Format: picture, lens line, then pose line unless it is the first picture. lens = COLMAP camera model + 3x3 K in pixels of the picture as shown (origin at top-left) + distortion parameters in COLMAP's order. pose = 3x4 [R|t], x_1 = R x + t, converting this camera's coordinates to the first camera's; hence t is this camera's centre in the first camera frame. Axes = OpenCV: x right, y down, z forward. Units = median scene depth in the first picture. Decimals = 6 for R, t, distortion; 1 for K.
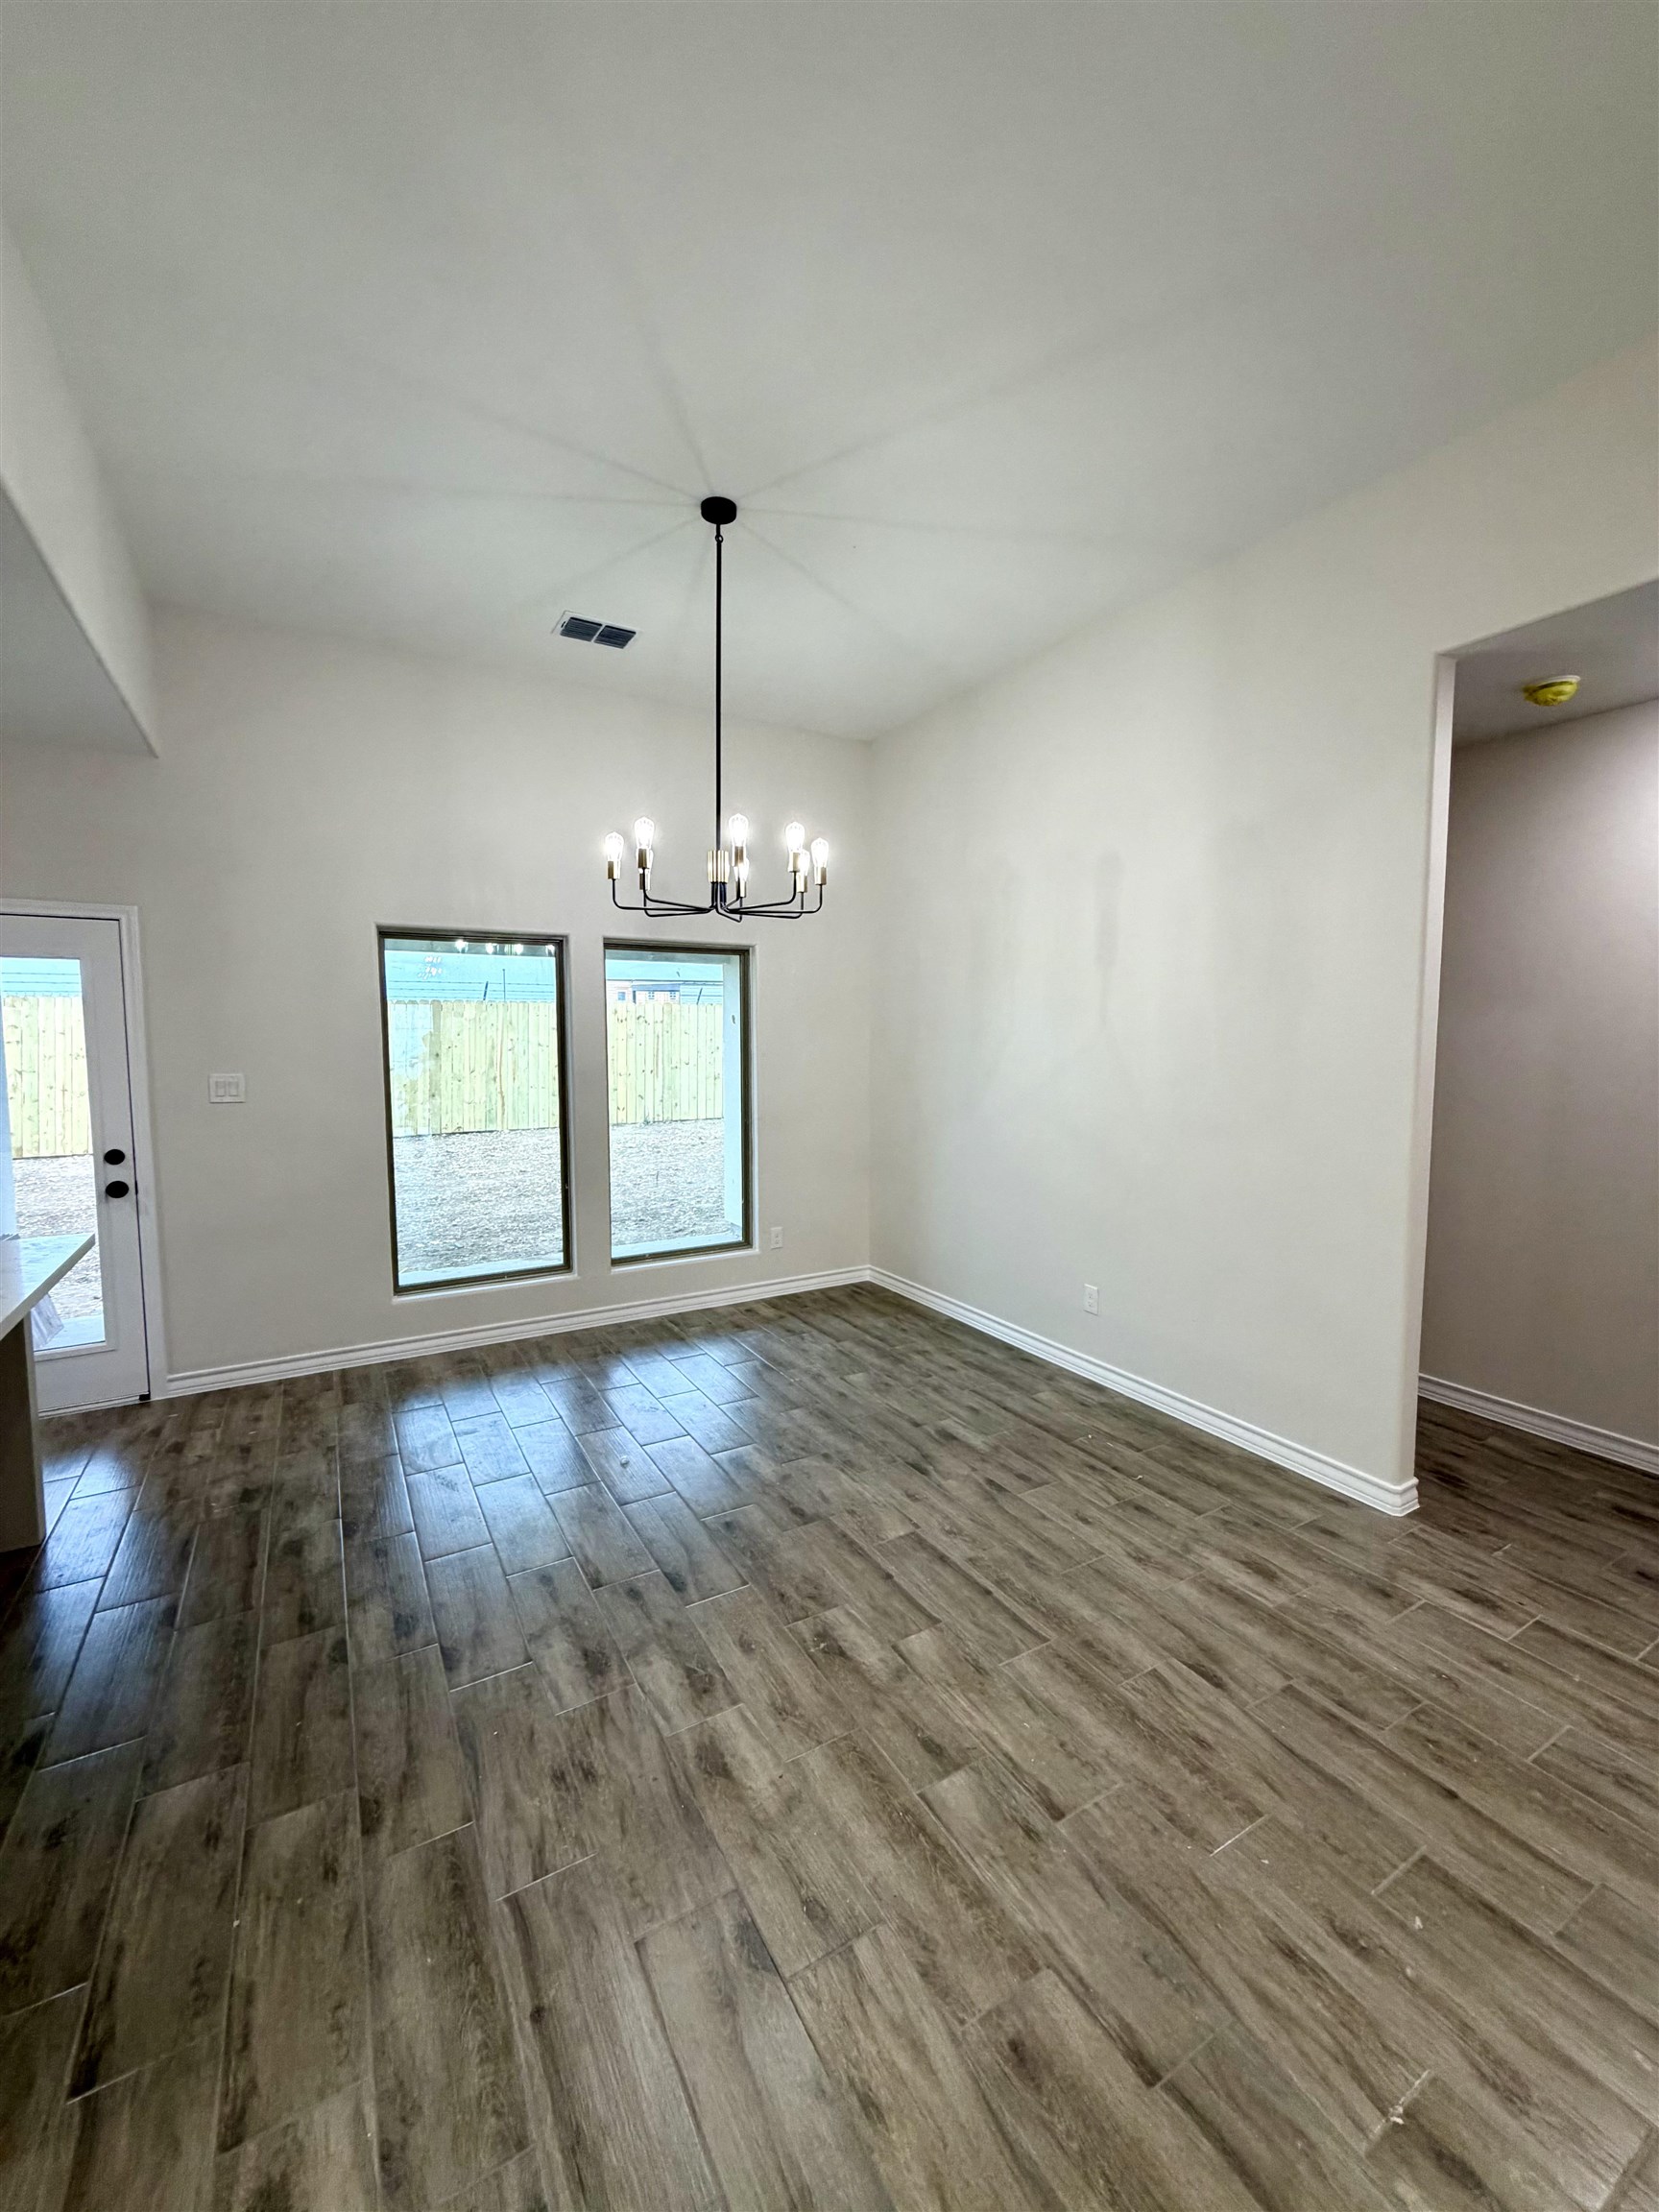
lens RADIAL K [[880.6, 0, 829.7], [0, 880.6, 1096.1], [0, 0, 1]] dist [-0.001353, 0.000160]
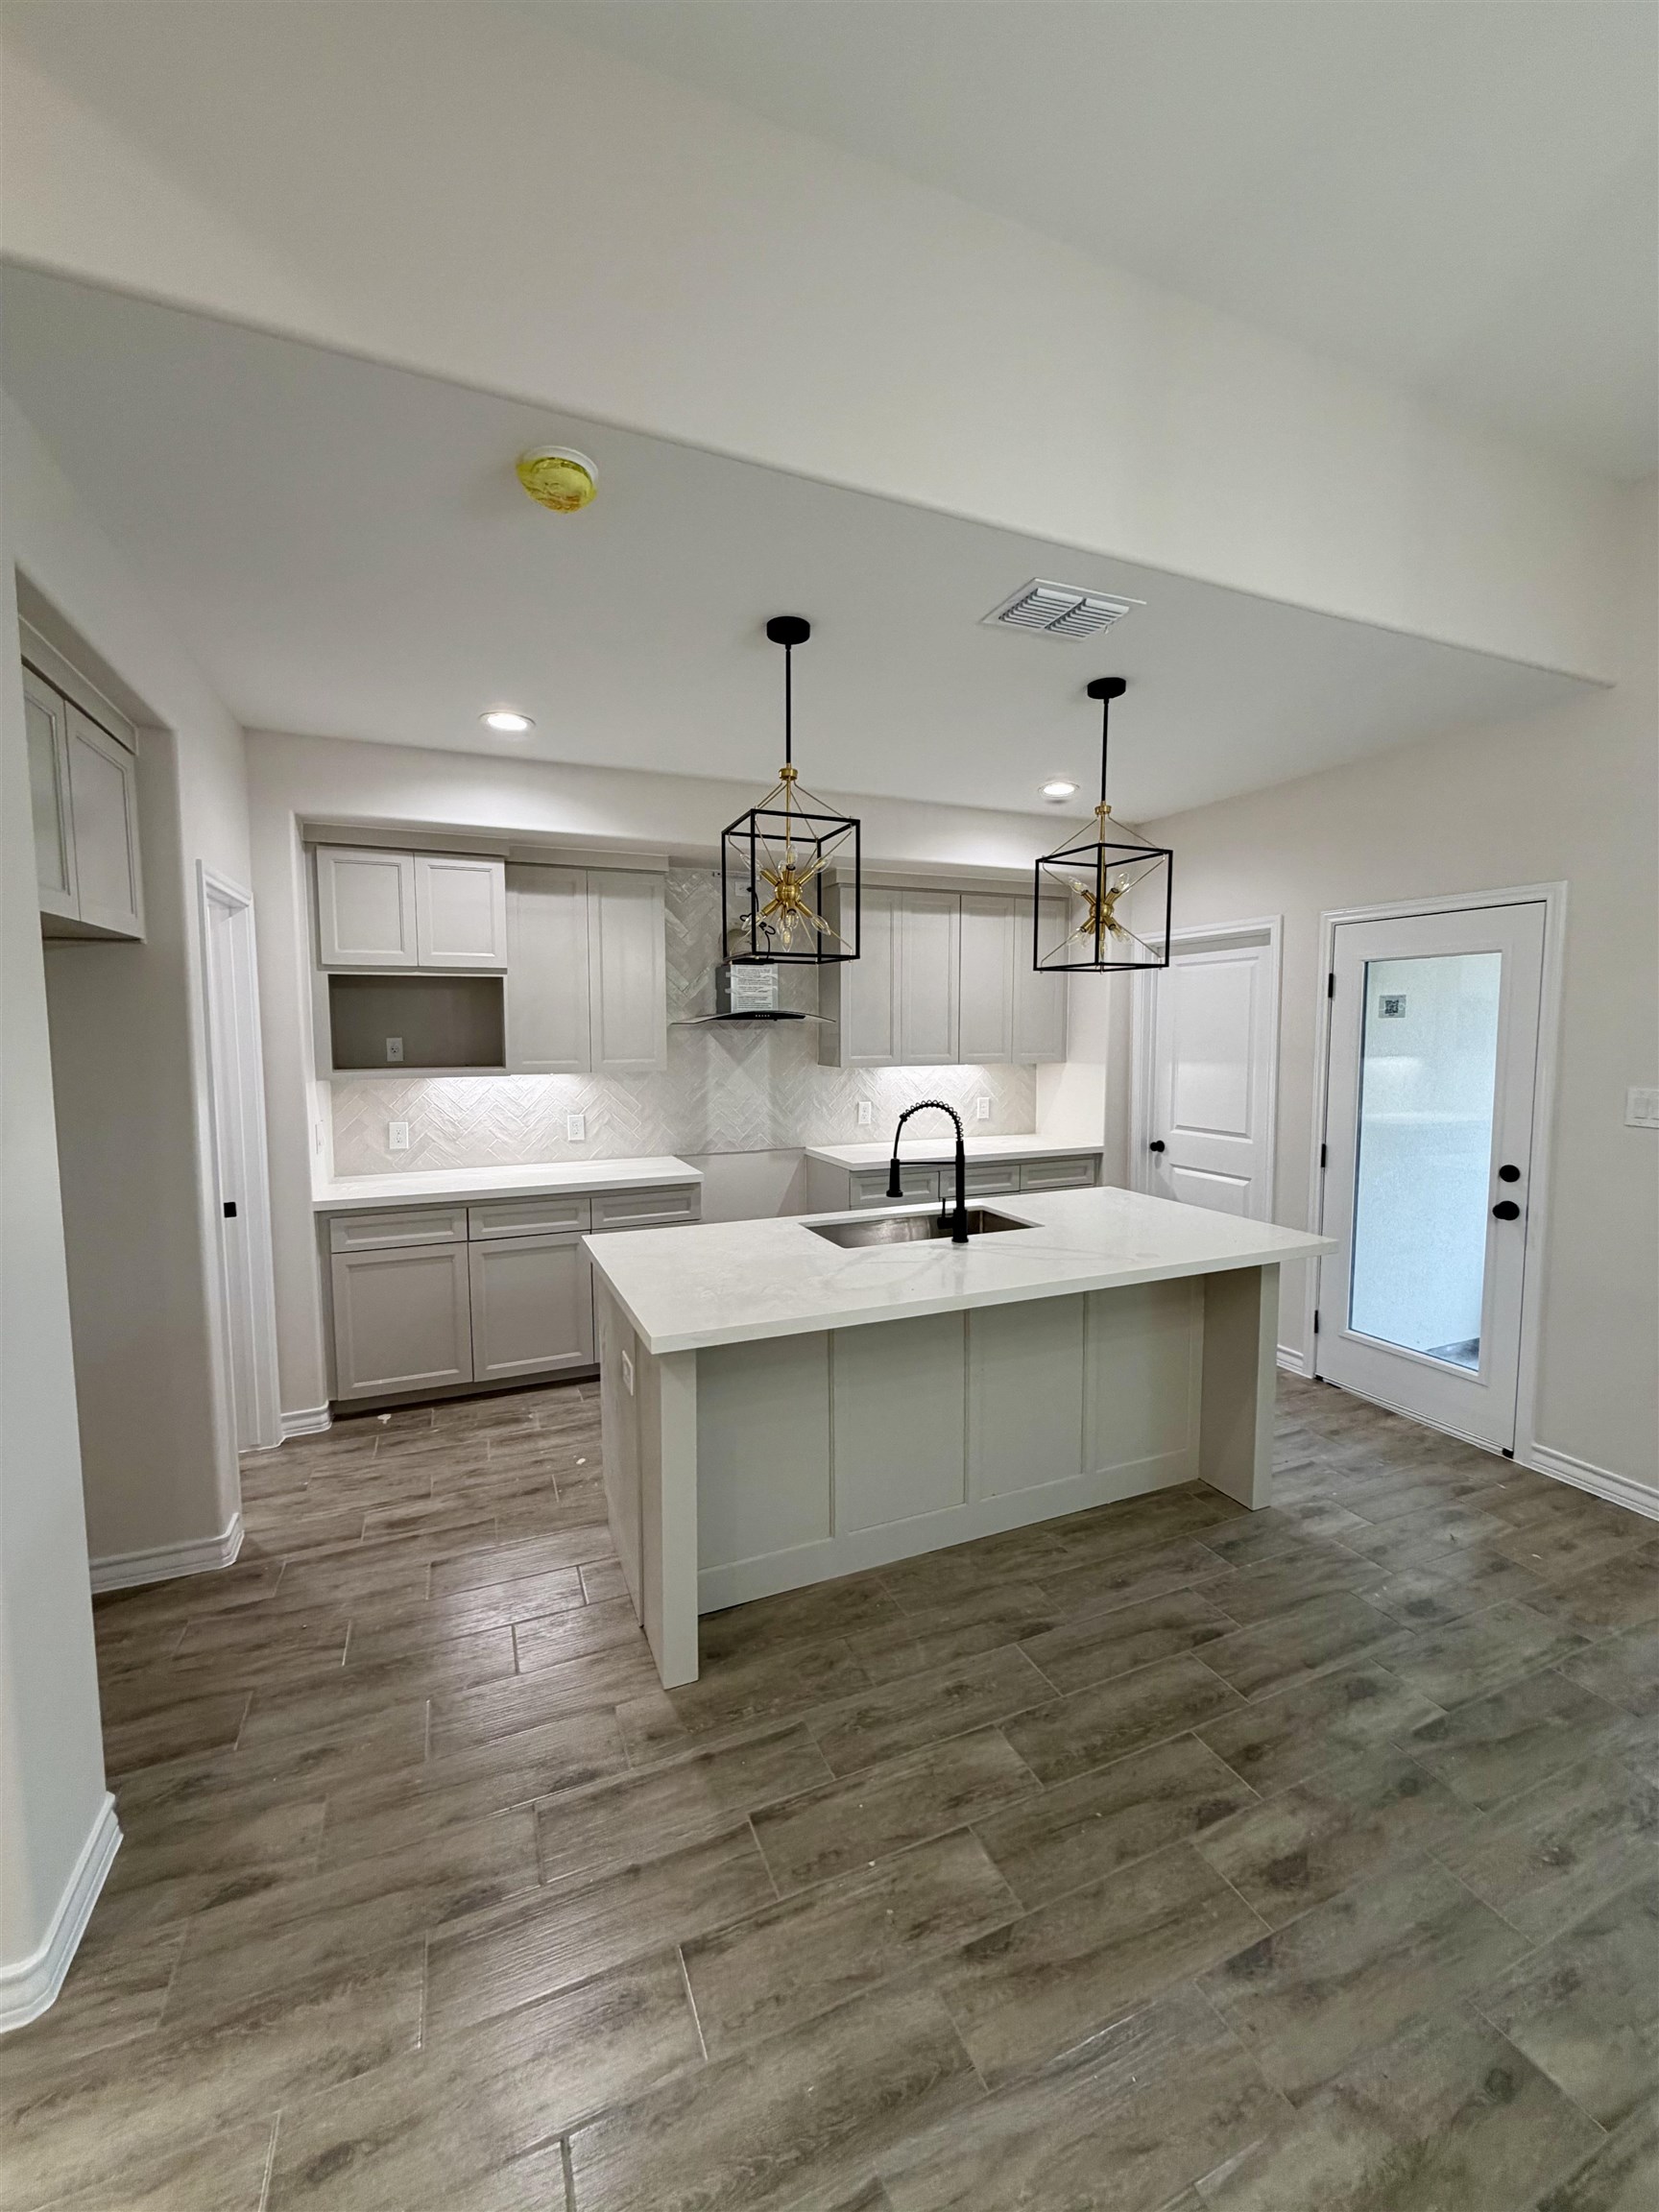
lens RADIAL K [[880.6, 0, 829.7], [0, 880.6, 1096.1], [0, 0, 1]] dist [-0.001353, 0.000160]
pose [[-0.124495, 0.079436, -0.989035, 0.203162], [-0.071100, 0.993513, 0.088746, -0.055358], [0.989670, 0.081369, -0.118040, 0.623346]]
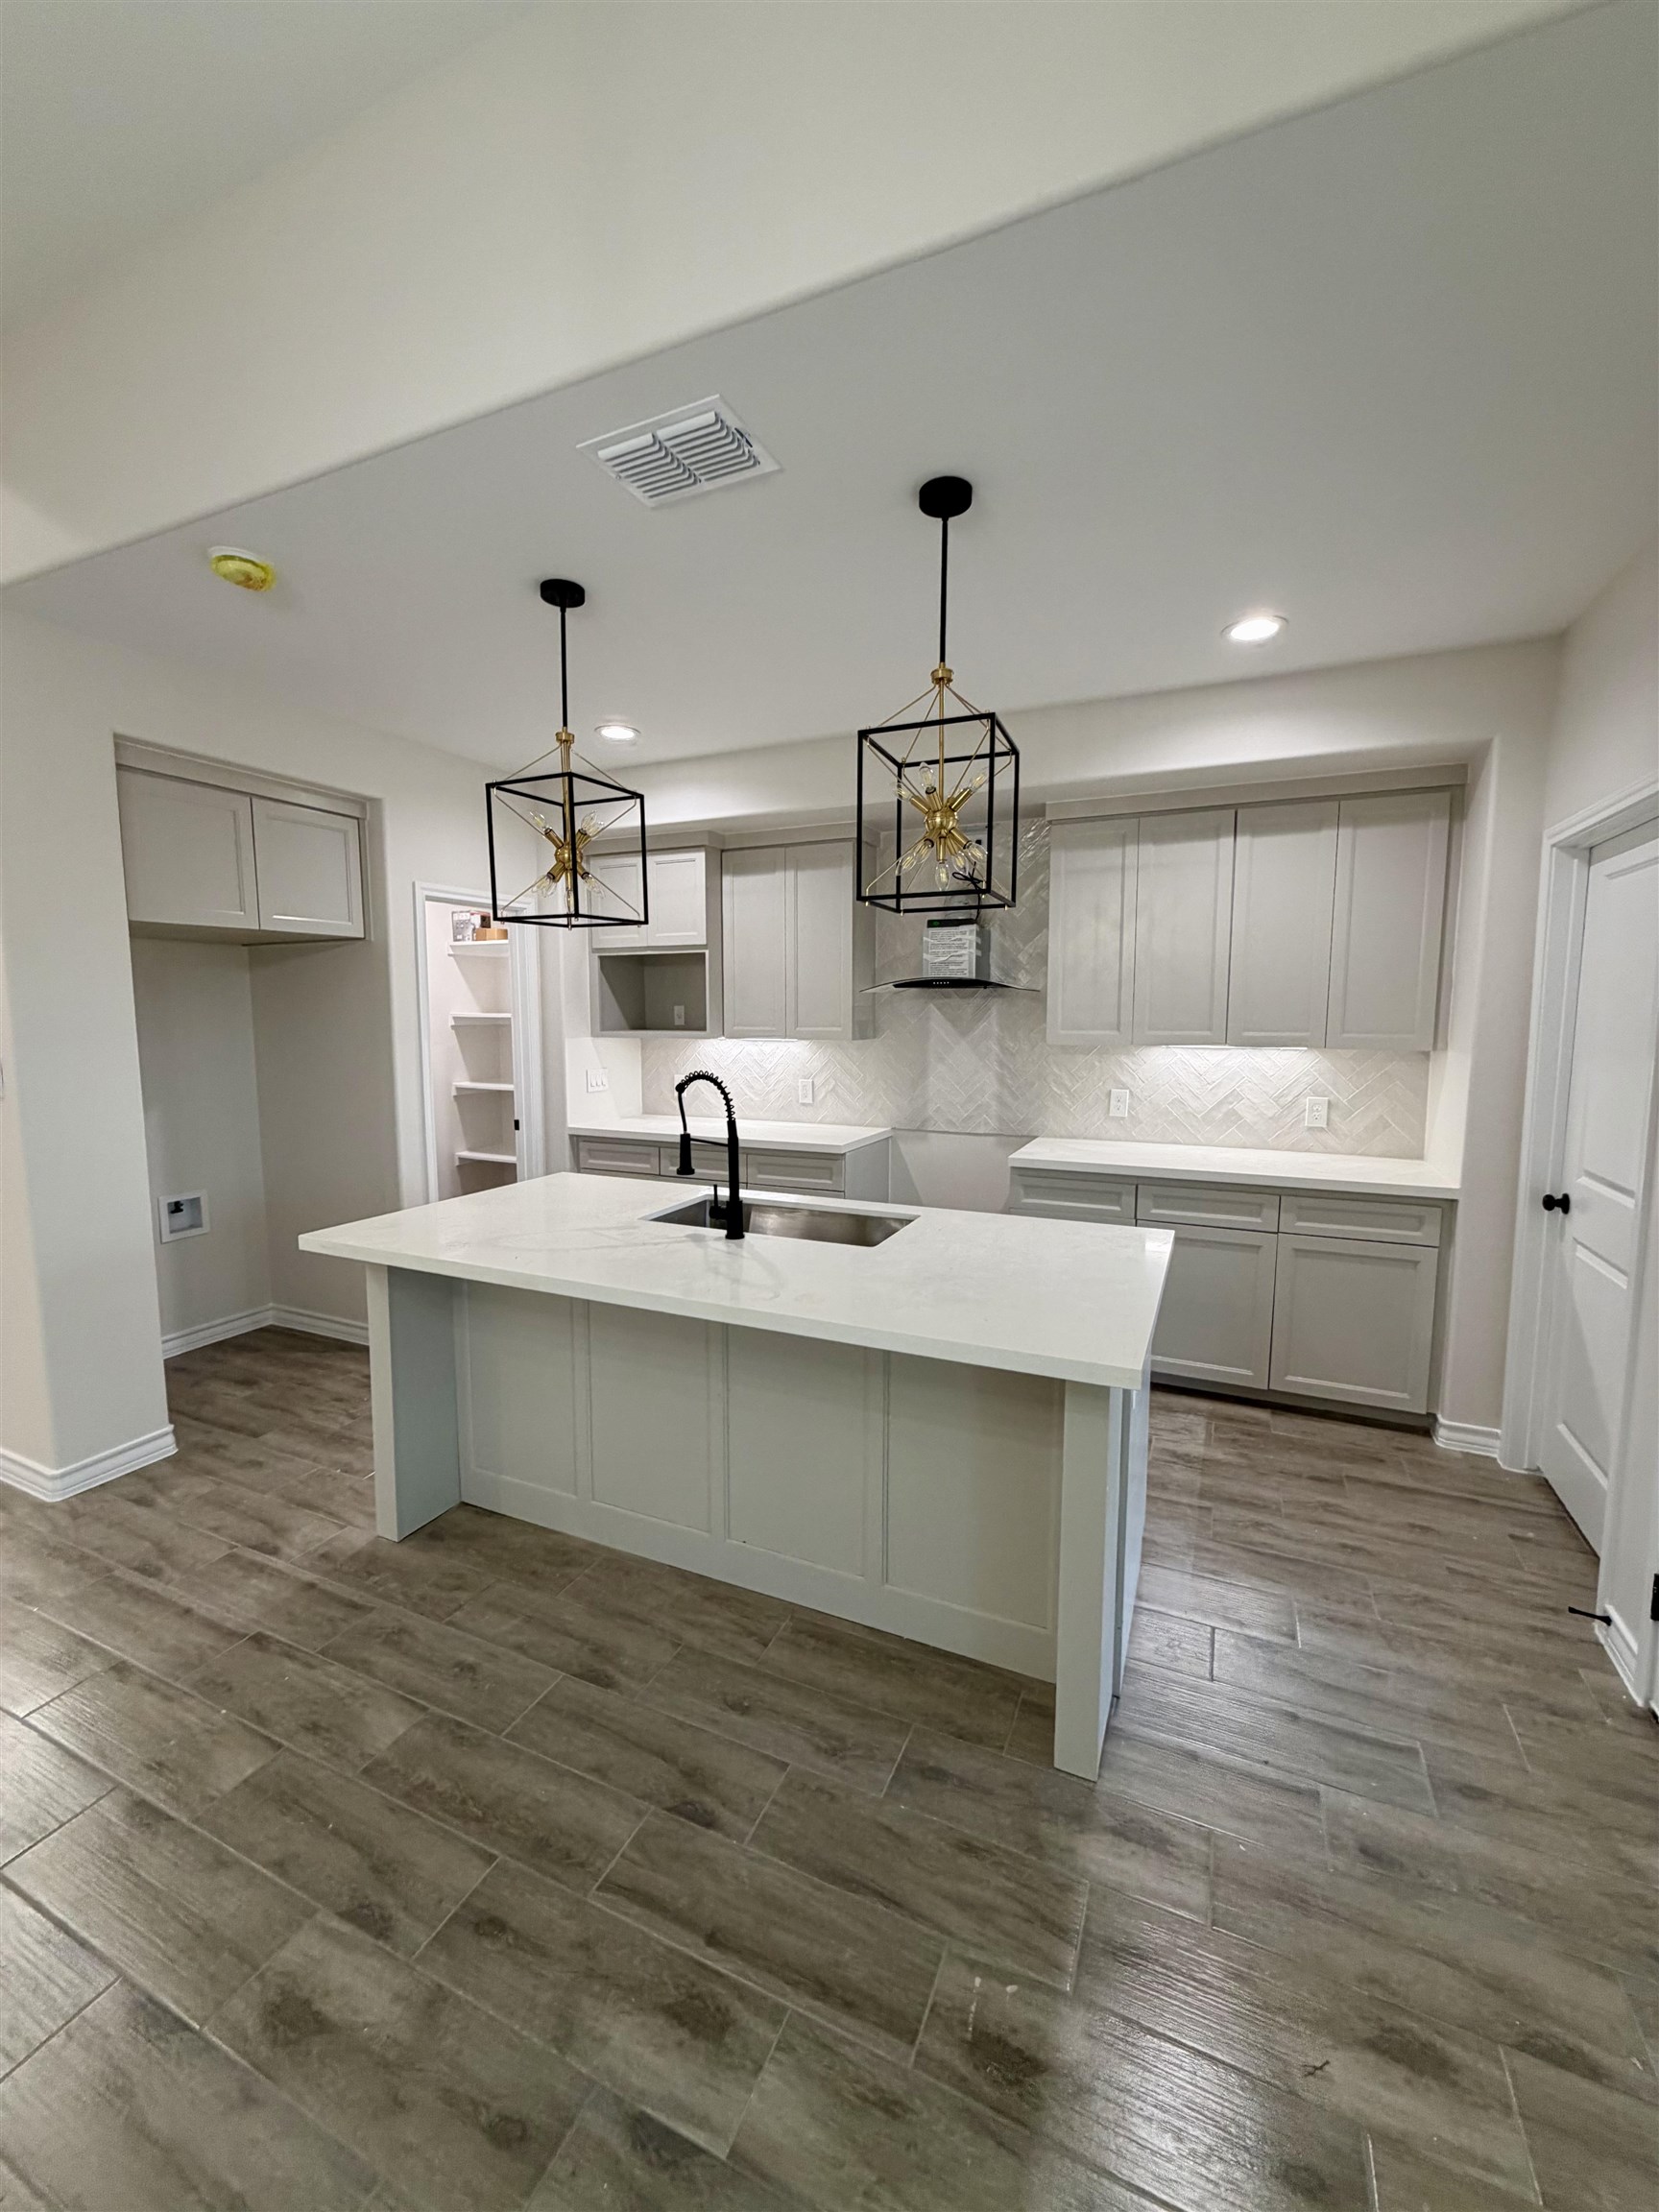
lens RADIAL K [[880.6, 0, 829.7], [0, 880.6, 1096.1], [0, 0, 1]] dist [-0.001353, 0.000160]
pose [[-0.816098, 0.059448, -0.574848, -0.443964], [-0.041512, 0.986096, 0.160910, -0.095371], [0.576421, 0.155181, -0.802283, 1.469220]]
